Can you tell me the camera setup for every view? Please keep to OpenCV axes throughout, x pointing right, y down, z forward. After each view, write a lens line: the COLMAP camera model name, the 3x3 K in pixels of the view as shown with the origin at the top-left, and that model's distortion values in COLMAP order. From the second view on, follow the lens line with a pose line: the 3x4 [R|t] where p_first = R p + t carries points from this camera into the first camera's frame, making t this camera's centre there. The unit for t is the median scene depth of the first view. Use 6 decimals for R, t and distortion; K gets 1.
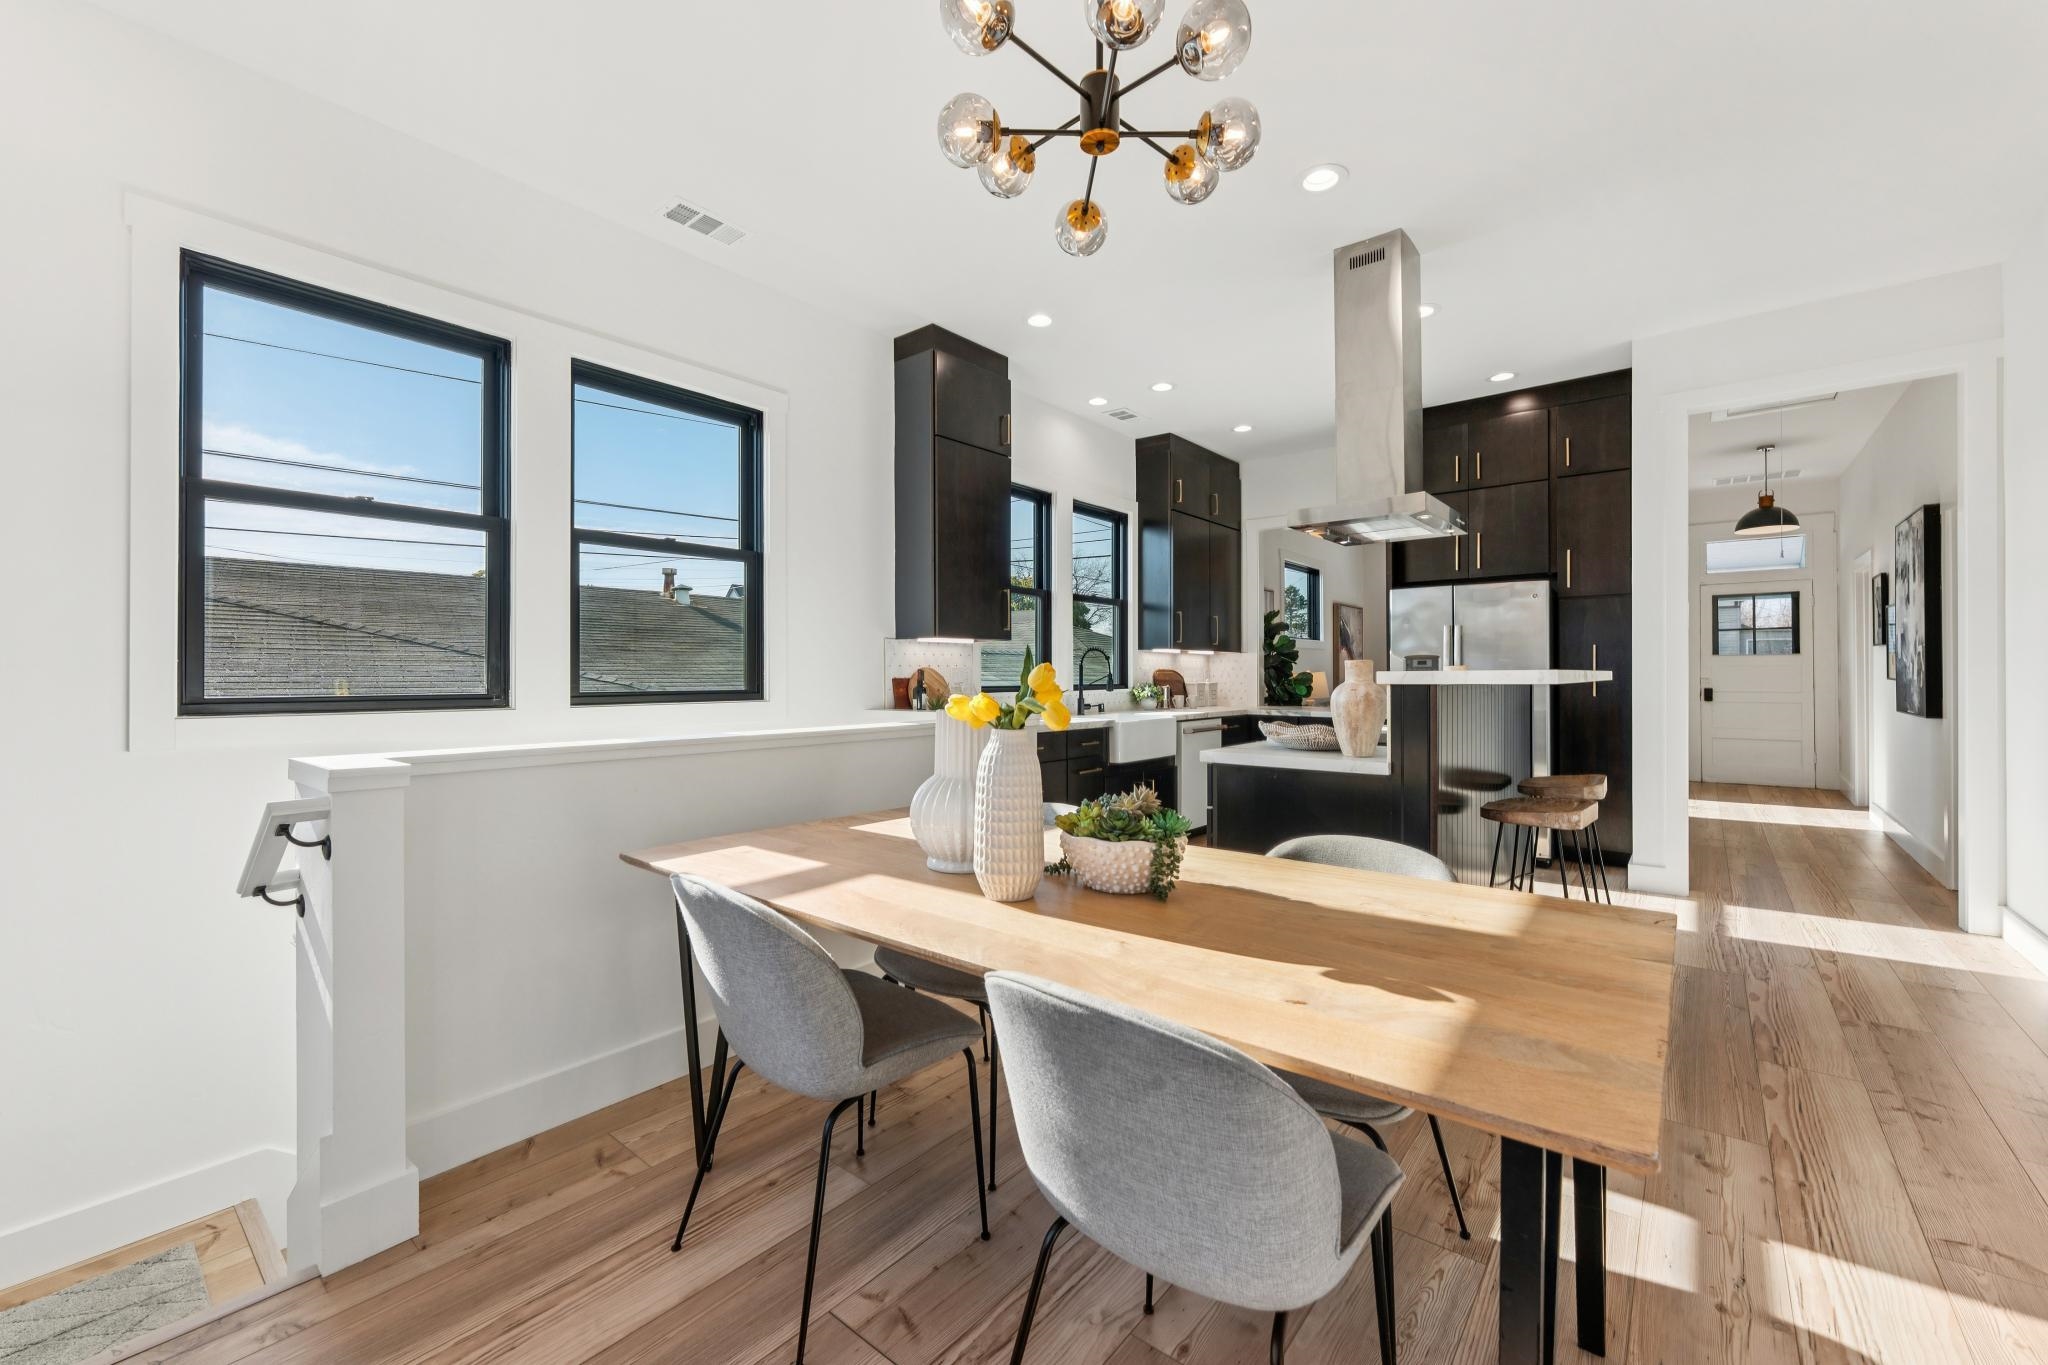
lens RADIAL K [[808.7, 0, 1039.9], [0, 808.7, 666.2], [0, 0, 1]] dist [-0.001512, 0.000379]
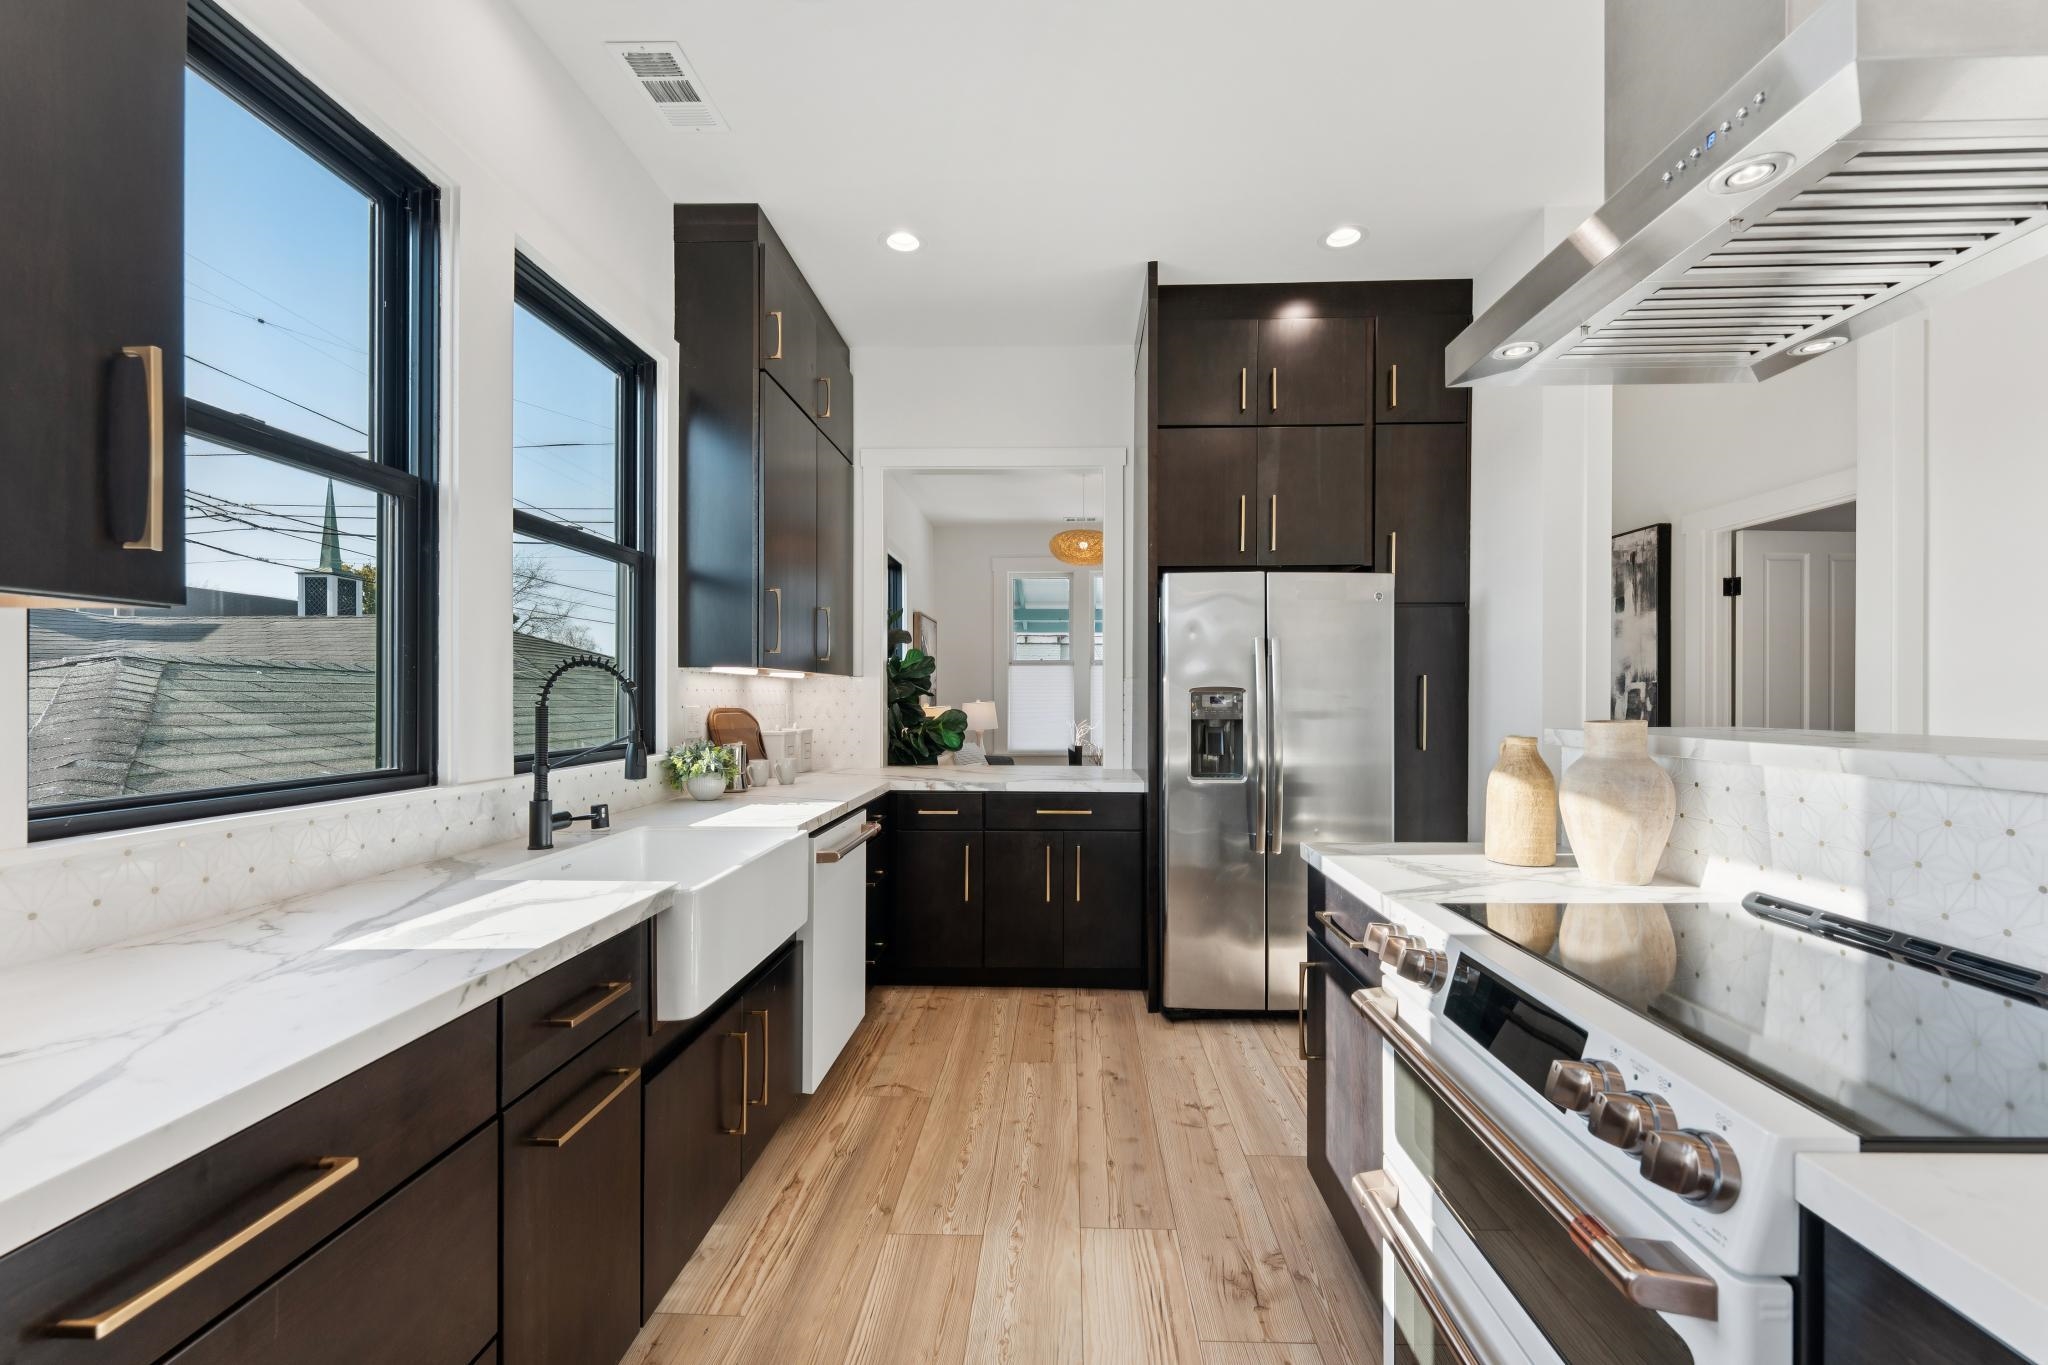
lens RADIAL K [[808.7, 0, 1046.2], [0, 808.7, 695.1], [0, 0, 1]] dist [-0.001512, 0.000379]
pose [[0.798311, 0.000276, 0.602245, 0.012235], [-0.003634, 0.999984, 0.004358, -0.007186], [-0.602234, -0.005668, 0.798299, 0.505088]]
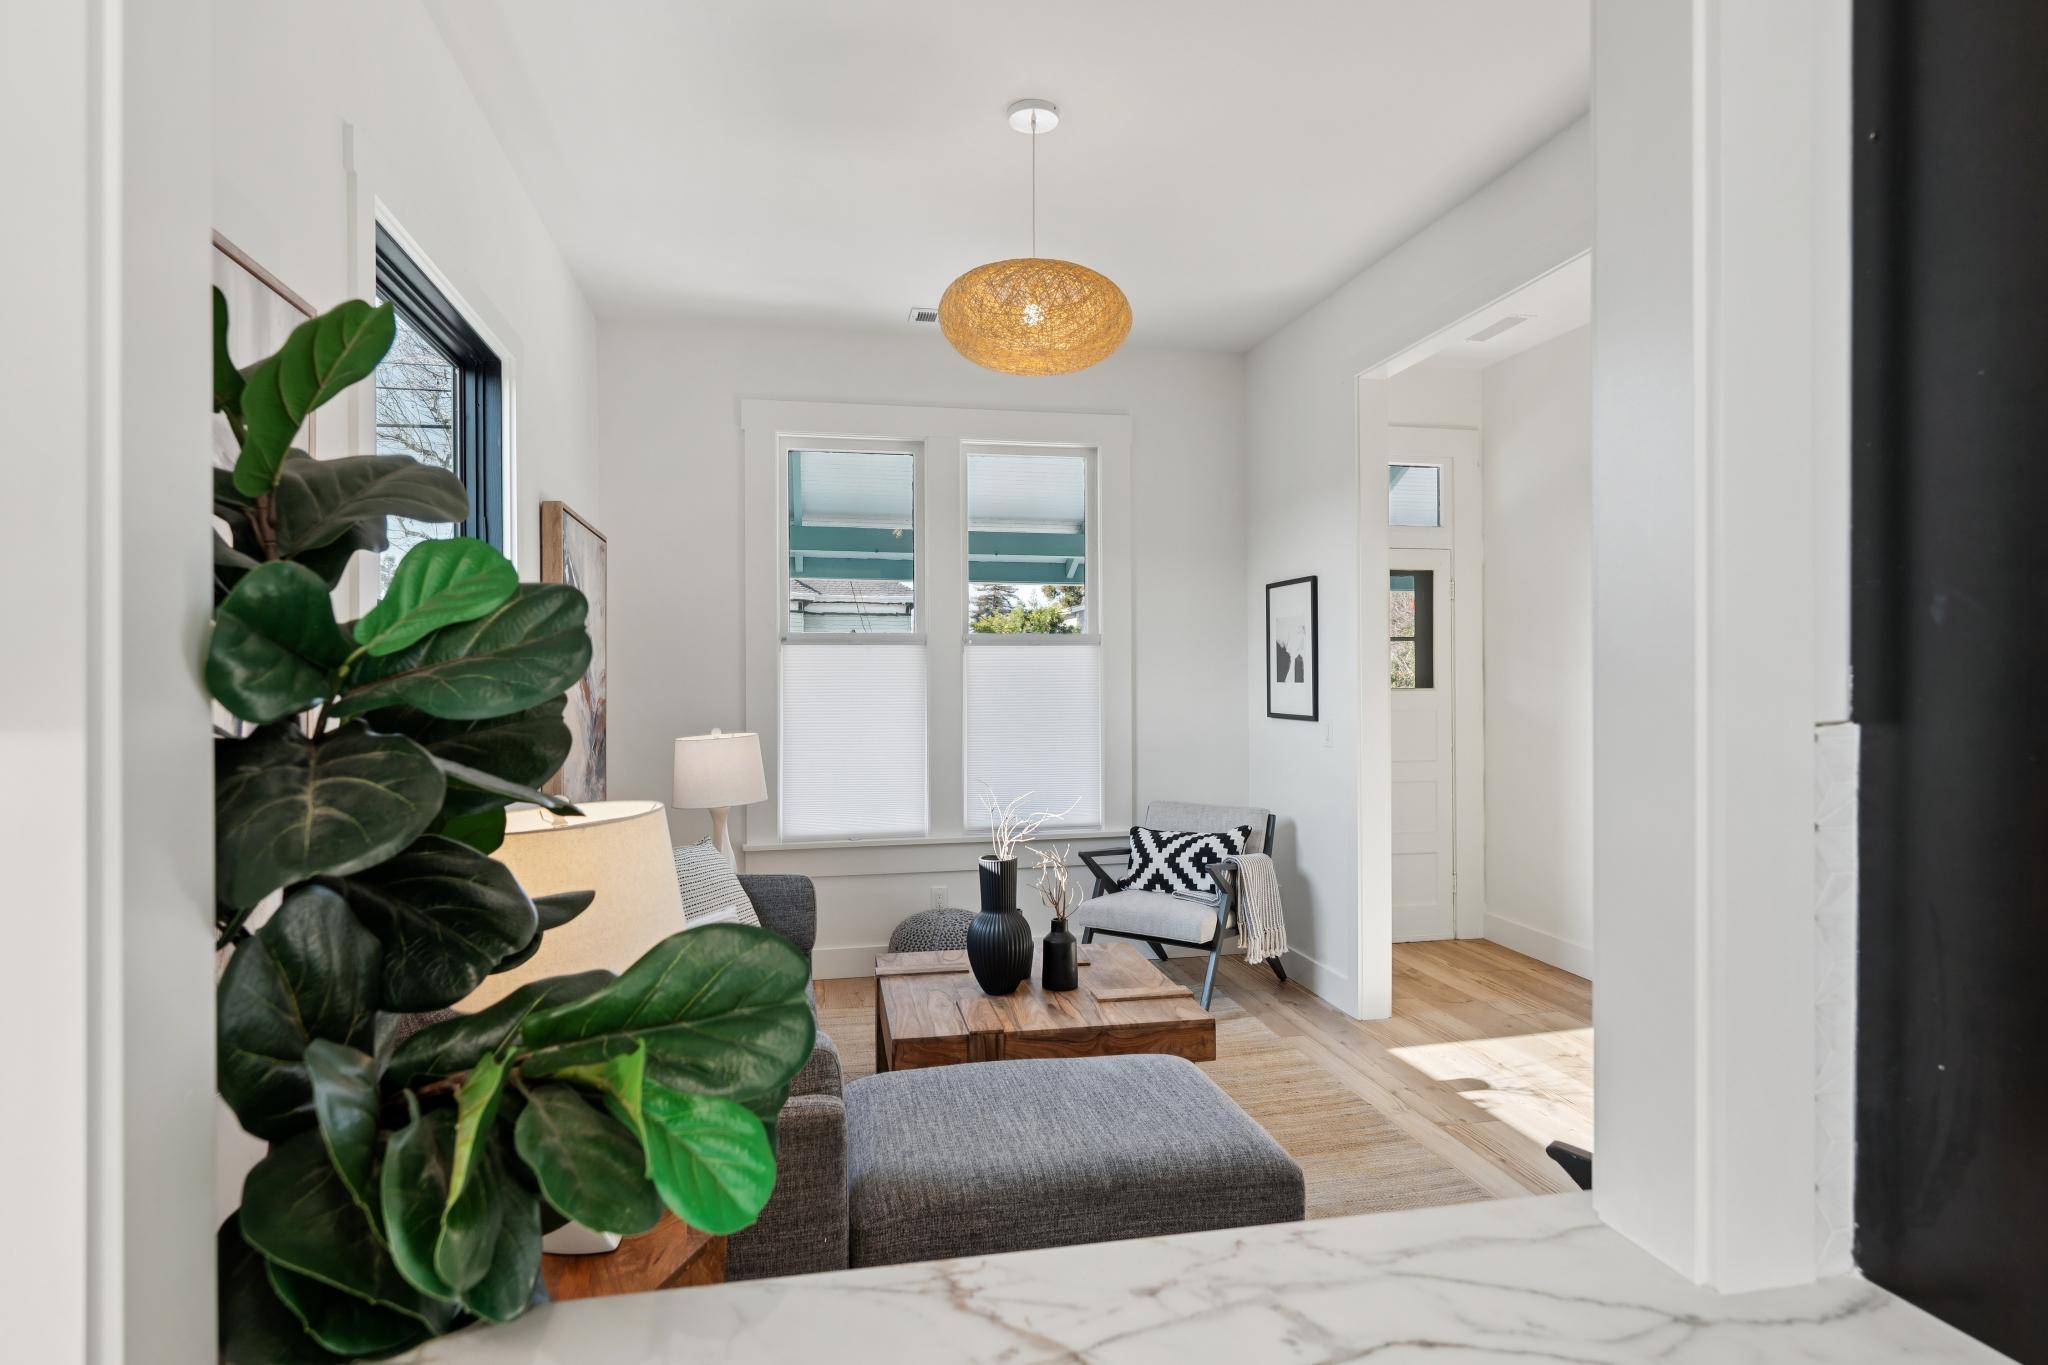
lens RADIAL K [[1104.3, 0, 1028.9], [0, 1104.3, 684.5], [0, 0, 1]] dist [-0.000645, 0.000162]
pose [[0.640595, -0.000861, 0.767879, 0.274426], [-0.001361, 0.999997, 0.002257, -0.023418], [-0.767878, -0.002491, 0.640591, 0.969307]]
